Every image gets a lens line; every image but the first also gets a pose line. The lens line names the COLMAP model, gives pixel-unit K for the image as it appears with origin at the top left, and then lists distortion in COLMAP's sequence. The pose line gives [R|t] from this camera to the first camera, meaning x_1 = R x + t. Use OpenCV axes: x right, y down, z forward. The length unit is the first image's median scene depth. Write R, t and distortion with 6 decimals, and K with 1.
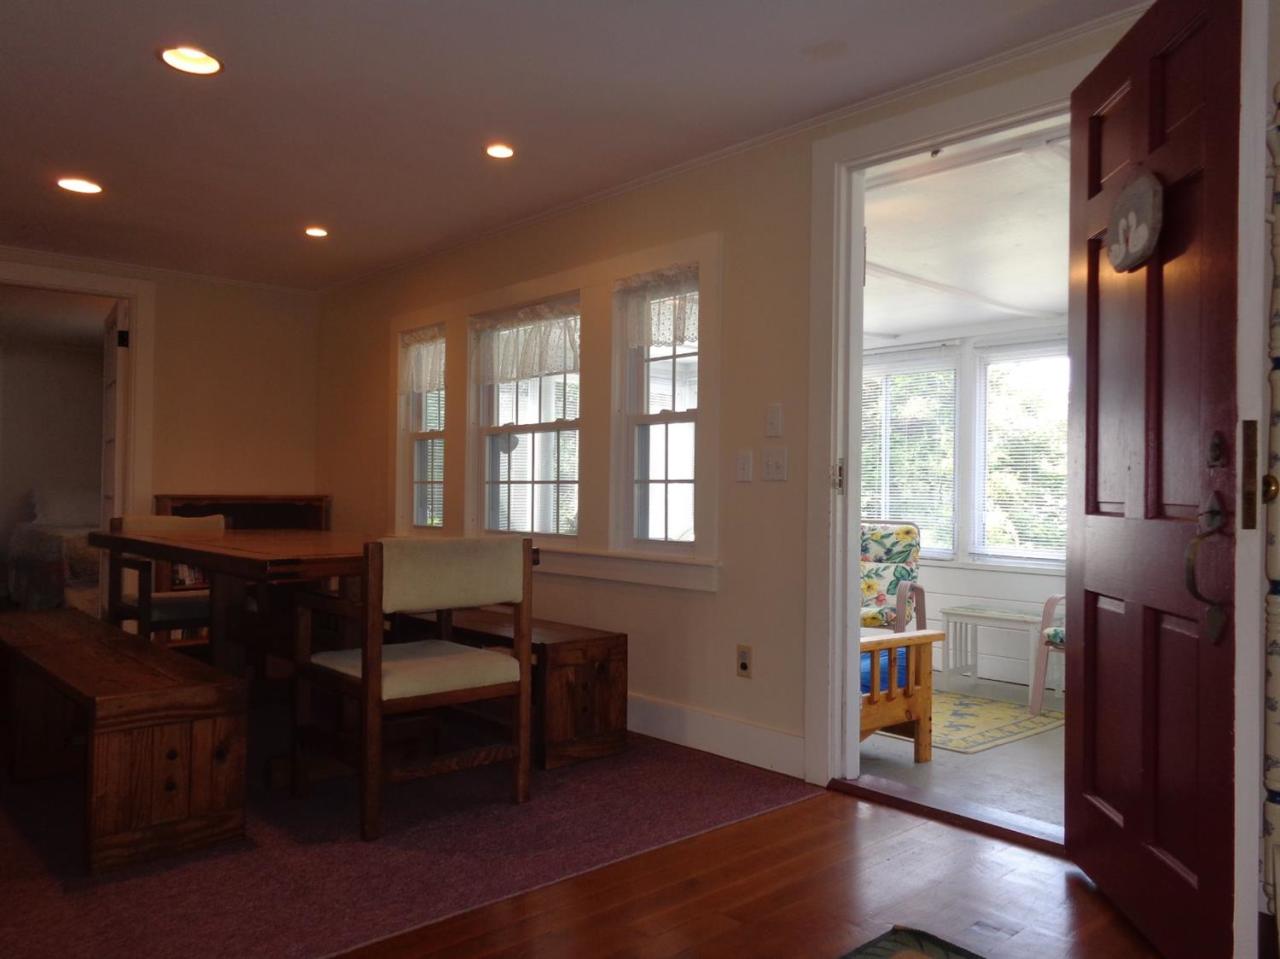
lens RADIAL K [[968.5, 0, 647.8], [0, 968.5, 474.0], [0, 0, 1]] dist [0.000131, 0.006135]
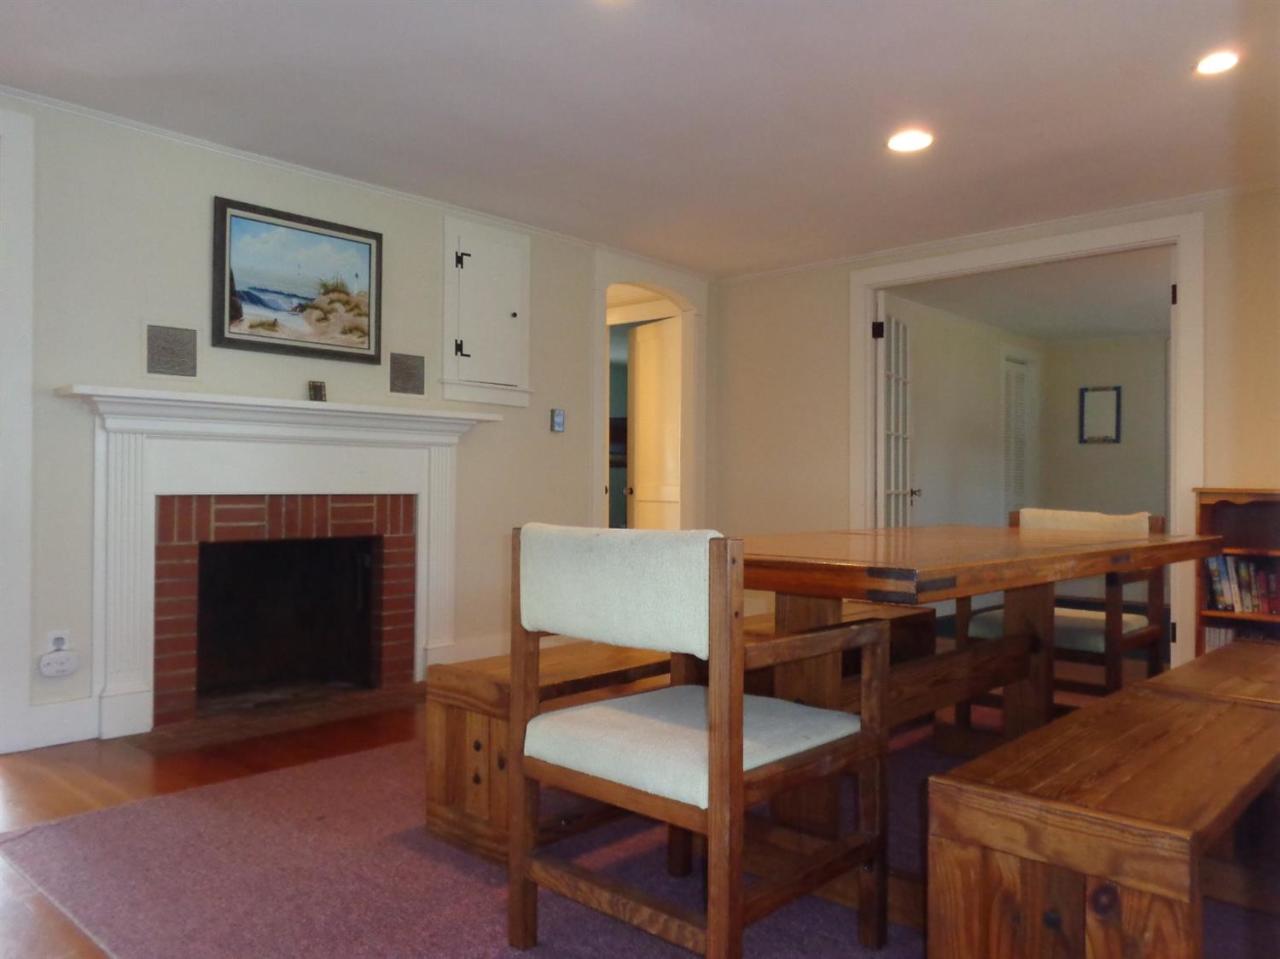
lens RADIAL K [[968.5, 0, 639.8], [0, 968.5, 472.8], [0, 0, 1]] dist [0.000131, 0.006135]
pose [[0.087603, -0.022797, -0.995895, 0.372354], [0.009834, 0.999709, -0.022020, 0.038747], [0.996107, -0.007865, 0.087802, 0.868810]]
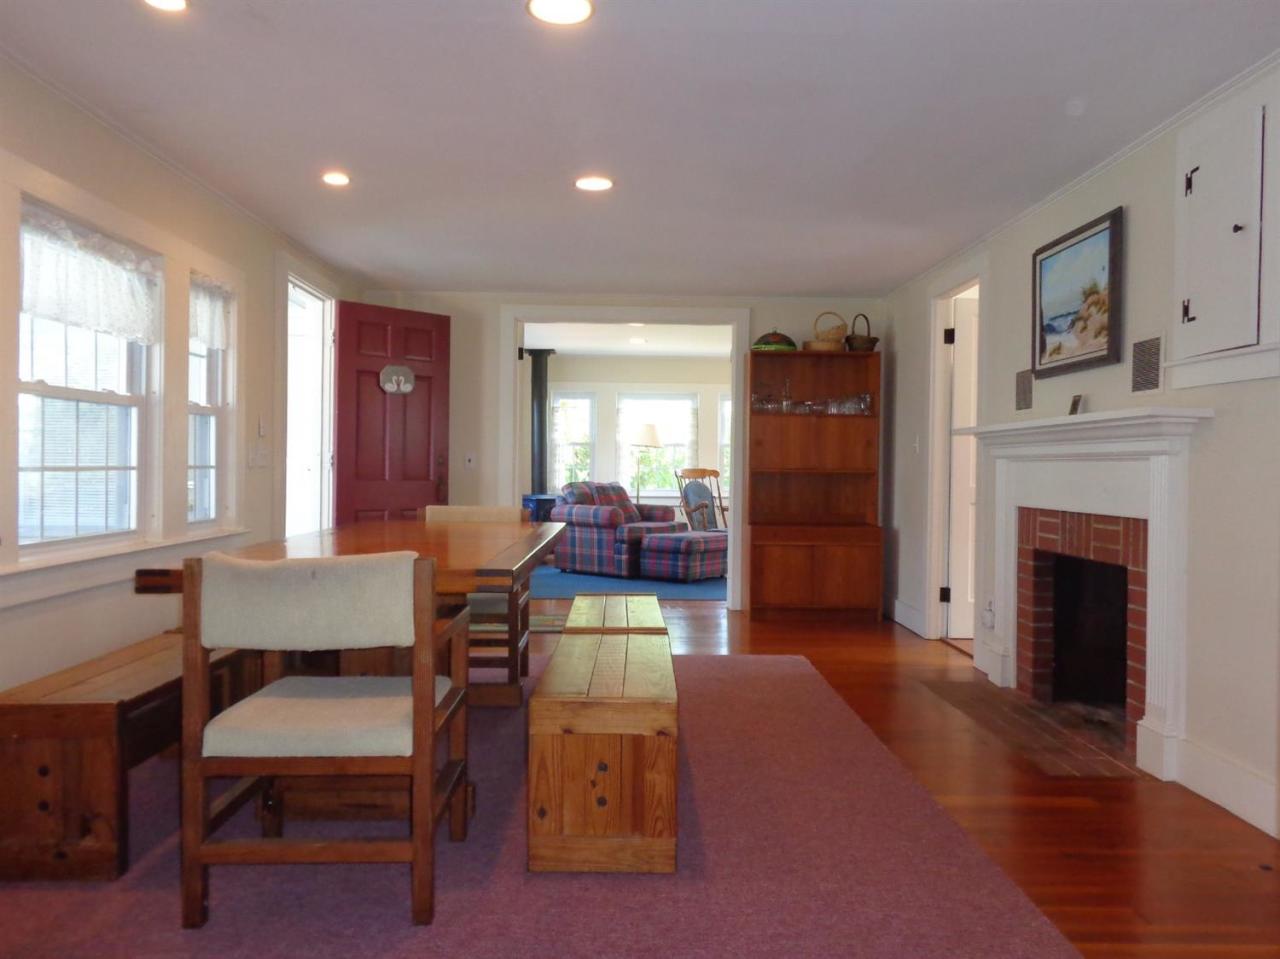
lens RADIAL K [[968.5, 0, 641.1], [0, 968.5, 479.7], [0, 0, 1]] dist [0.000131, 0.006135]
pose [[-0.752519, -0.027499, 0.657996, -1.368853], [-0.029019, 0.999542, 0.008585, -0.002198], [-0.657930, -0.012634, -0.752973, 1.872301]]
